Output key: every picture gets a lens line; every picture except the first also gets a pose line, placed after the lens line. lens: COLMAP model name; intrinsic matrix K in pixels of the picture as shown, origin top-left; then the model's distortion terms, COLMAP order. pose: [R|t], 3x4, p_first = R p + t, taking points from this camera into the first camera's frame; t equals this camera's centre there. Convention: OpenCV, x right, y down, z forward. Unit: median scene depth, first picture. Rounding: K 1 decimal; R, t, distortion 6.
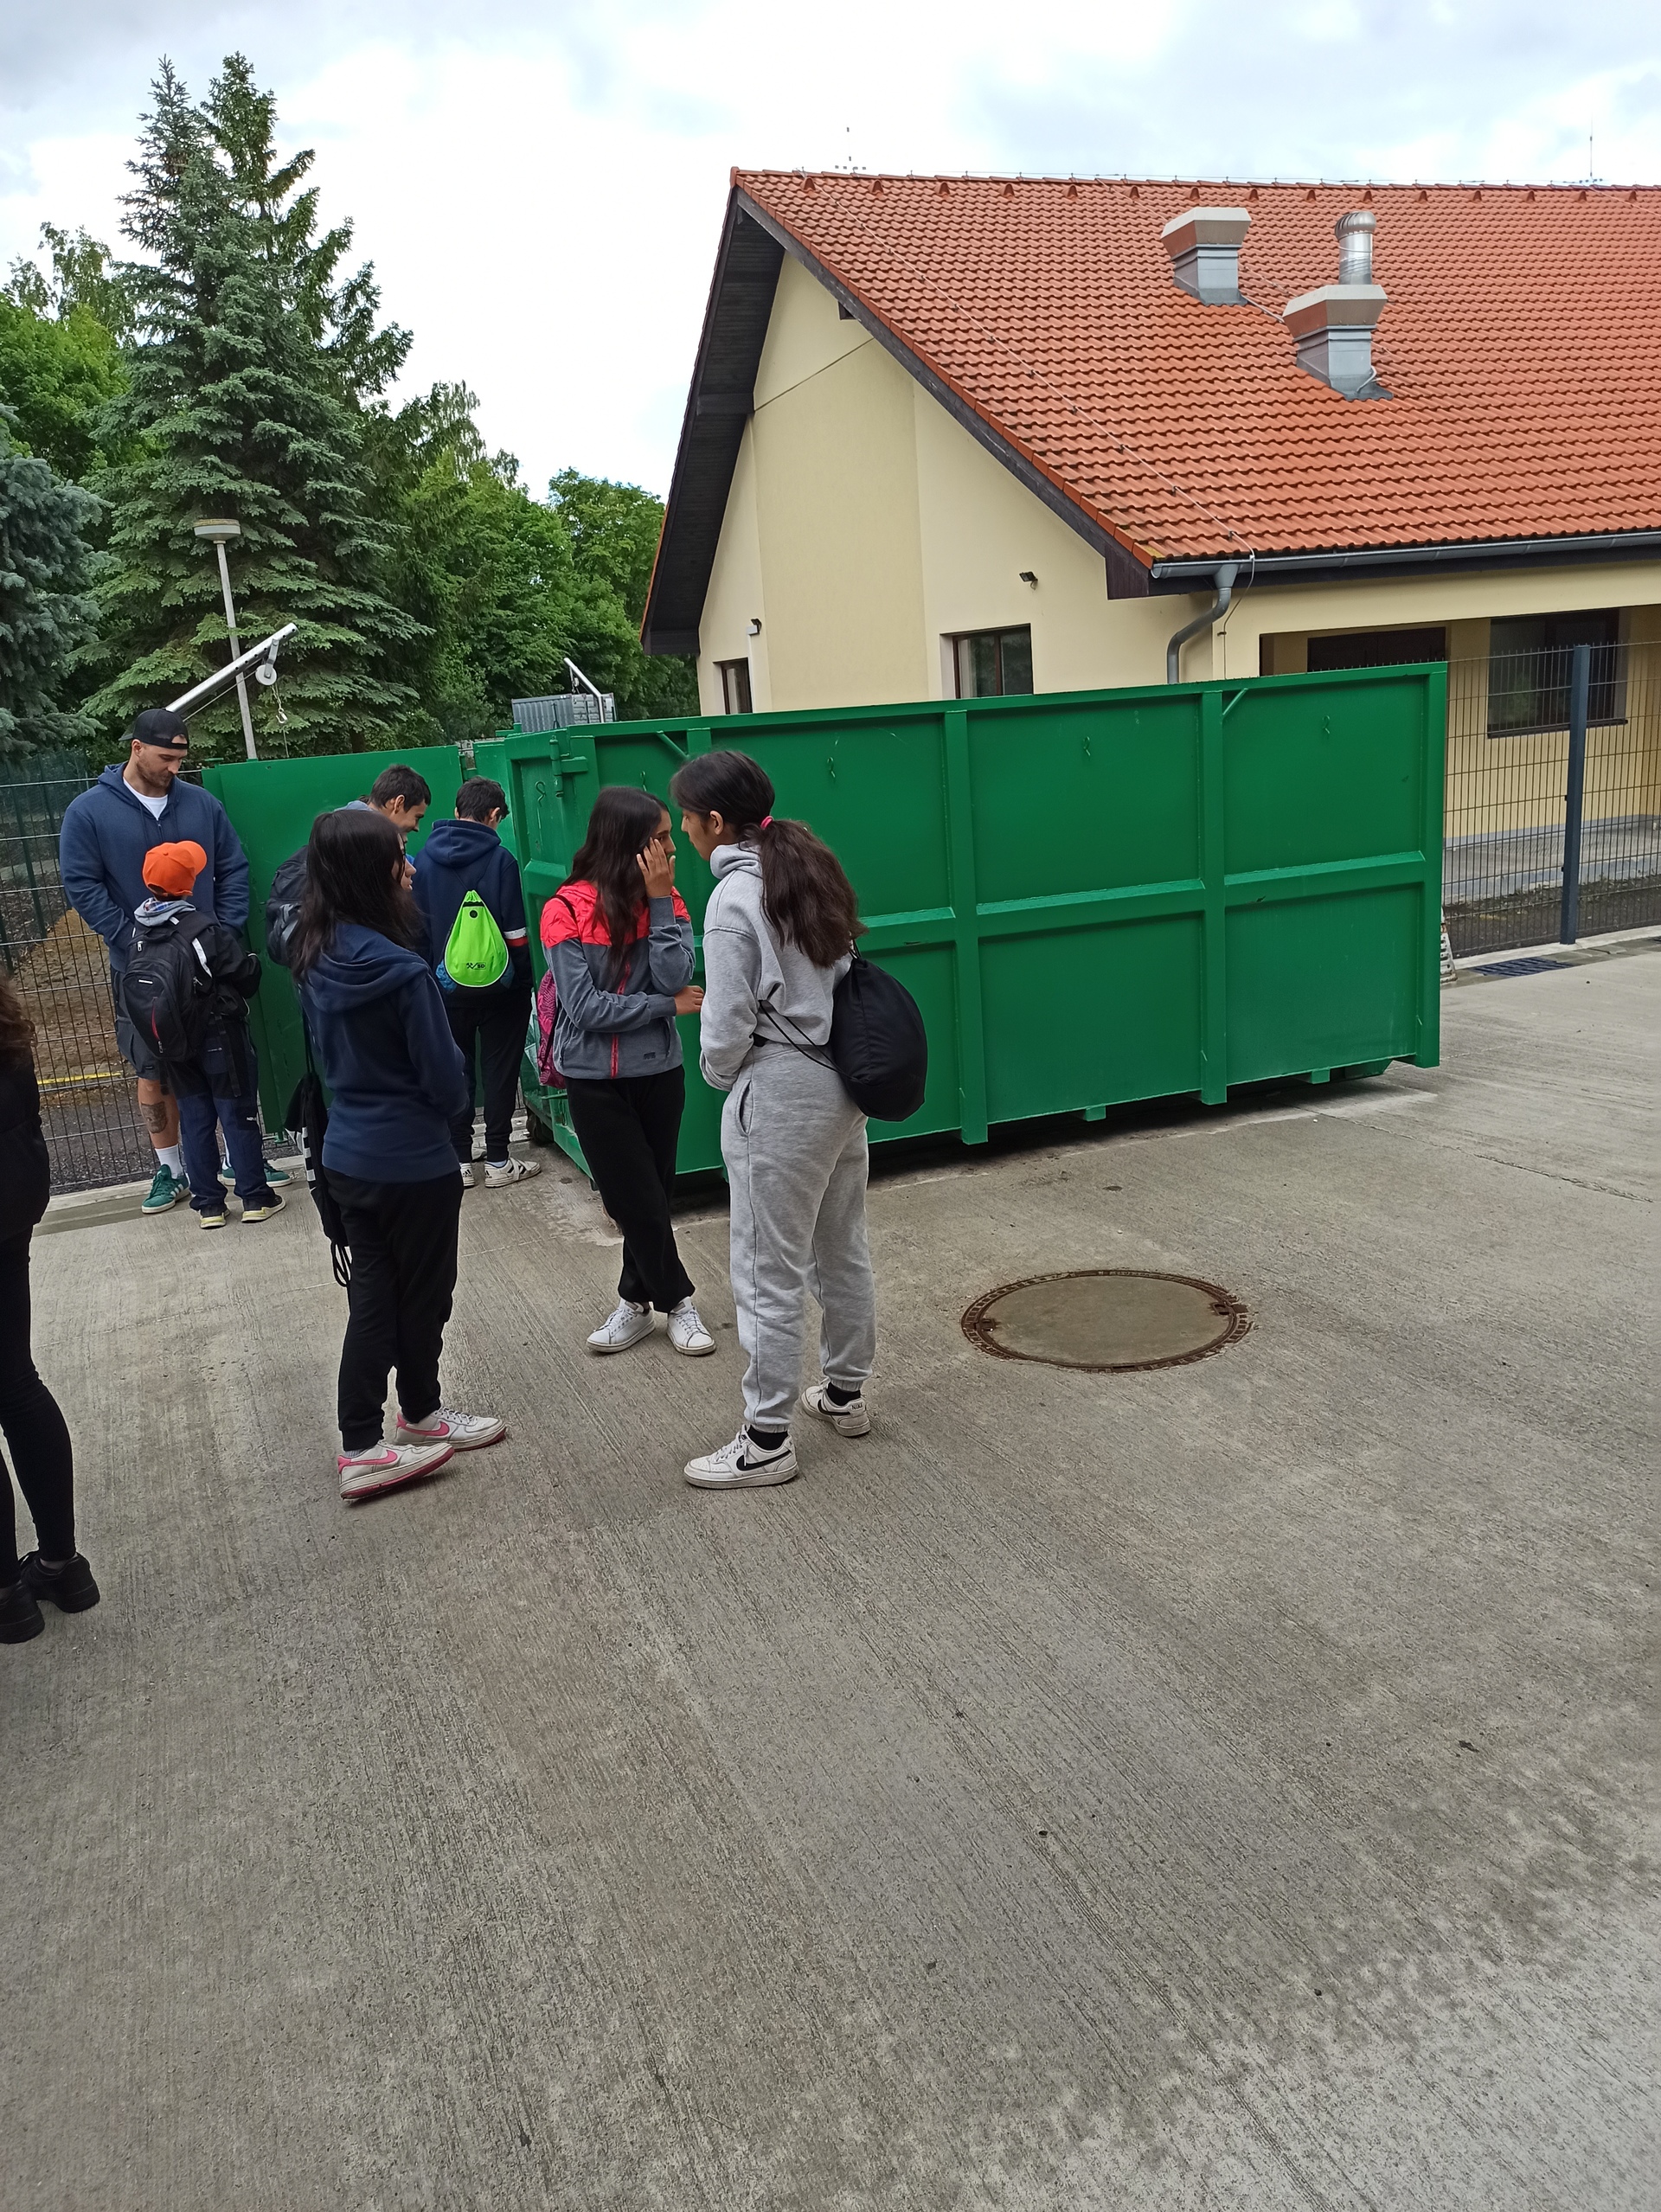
lens RADIAL K [[1796.8, 0, 830.5], [0, 1796.8, 1106.0], [0, 0, 1]] dist [0.057491, -0.002466]
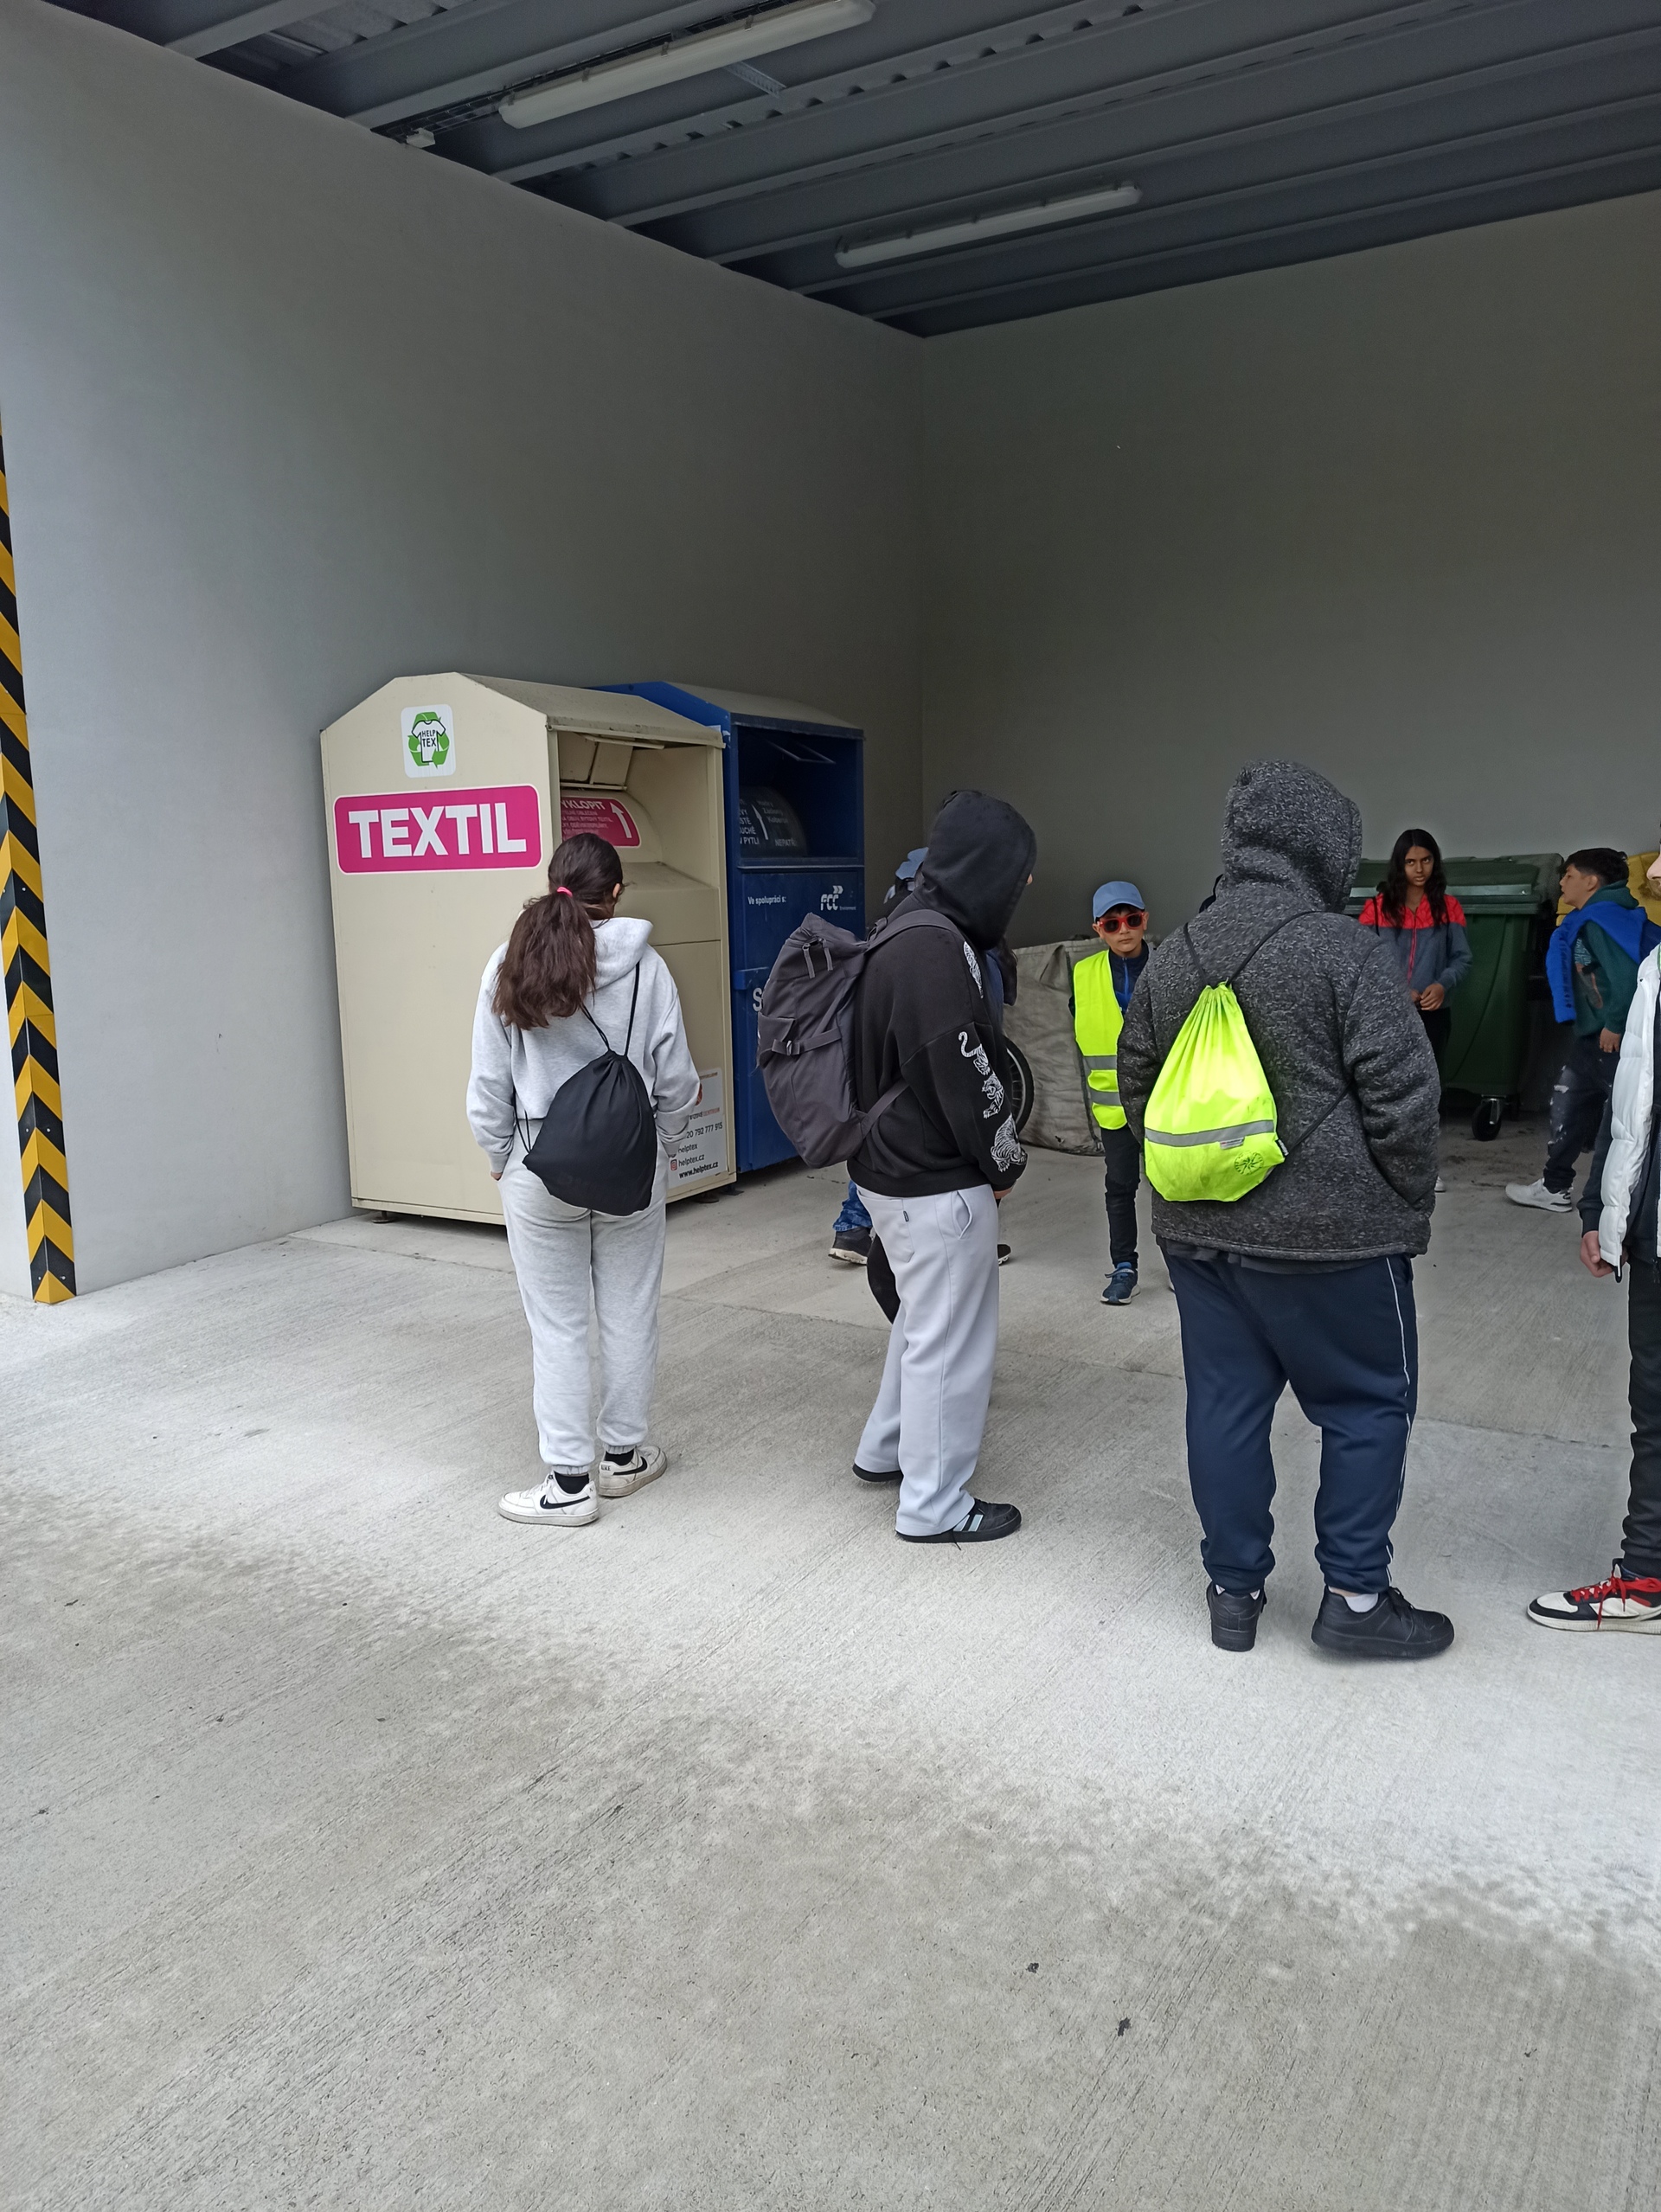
lens RADIAL K [[1721.5, 0, 830.3], [0, 1721.5, 1005.9], [0, 0, 1]] dist [0.062632, -0.037056]
pose [[-0.612547, 0.016084, 0.790271, -1.304562], [0.233690, 0.958784, 0.161621, -0.214044], [-0.755100, 0.283679, -0.591059, 1.441470]]
